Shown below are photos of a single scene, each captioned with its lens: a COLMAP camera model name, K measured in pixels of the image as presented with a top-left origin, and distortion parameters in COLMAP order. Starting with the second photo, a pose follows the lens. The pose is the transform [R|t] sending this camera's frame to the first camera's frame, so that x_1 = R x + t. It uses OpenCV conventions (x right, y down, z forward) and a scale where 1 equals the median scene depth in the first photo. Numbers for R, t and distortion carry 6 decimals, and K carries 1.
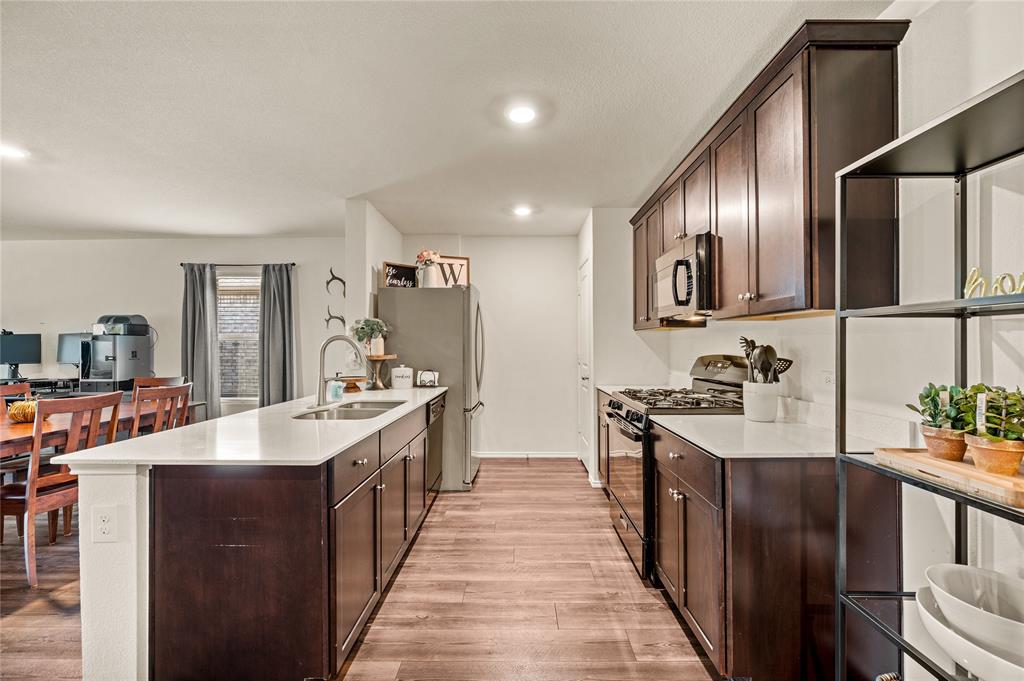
lens RADIAL K [[406.8, 0, 510.7], [0, 406.8, 338.1], [0, 0, 1]] dist [-0.001200, -0.001556]
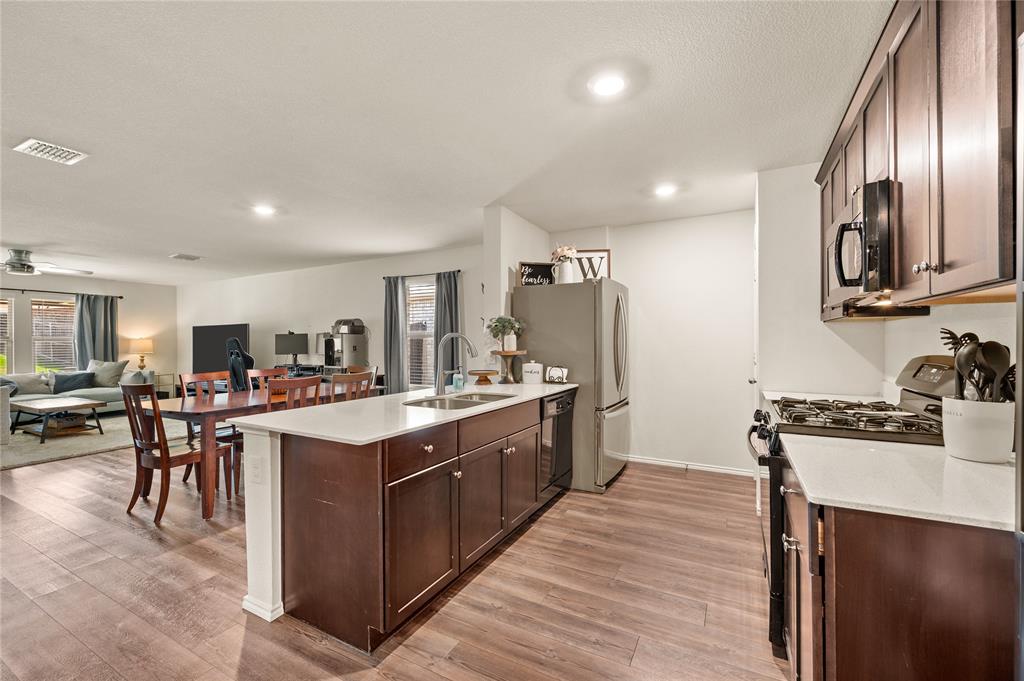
lens RADIAL K [[406.8, 0, 510.8], [0, 406.8, 338.4], [0, 0, 1]] dist [-0.001200, -0.001556]
pose [[0.888946, -0.003423, -0.458000, 0.153389], [0.008244, 0.999930, 0.008529, 0.000600], [0.457939, -0.011358, 0.888911, 0.059233]]
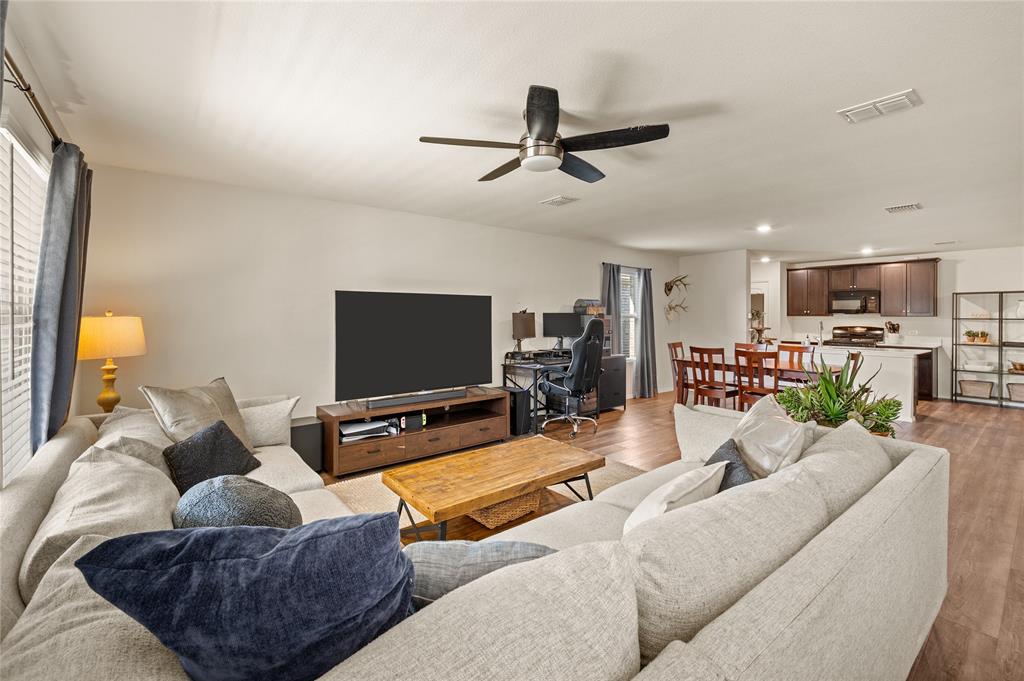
lens RADIAL K [[406.8, 0, 527.5], [0, 406.8, 317.5], [0, 0, 1]] dist [-0.001200, -0.001556]
pose [[0.790866, 0.008260, 0.611934, -2.234413], [-0.013686, 0.999898, 0.004190, -0.000072], [-0.611836, -0.011688, 0.790898, 0.088872]]
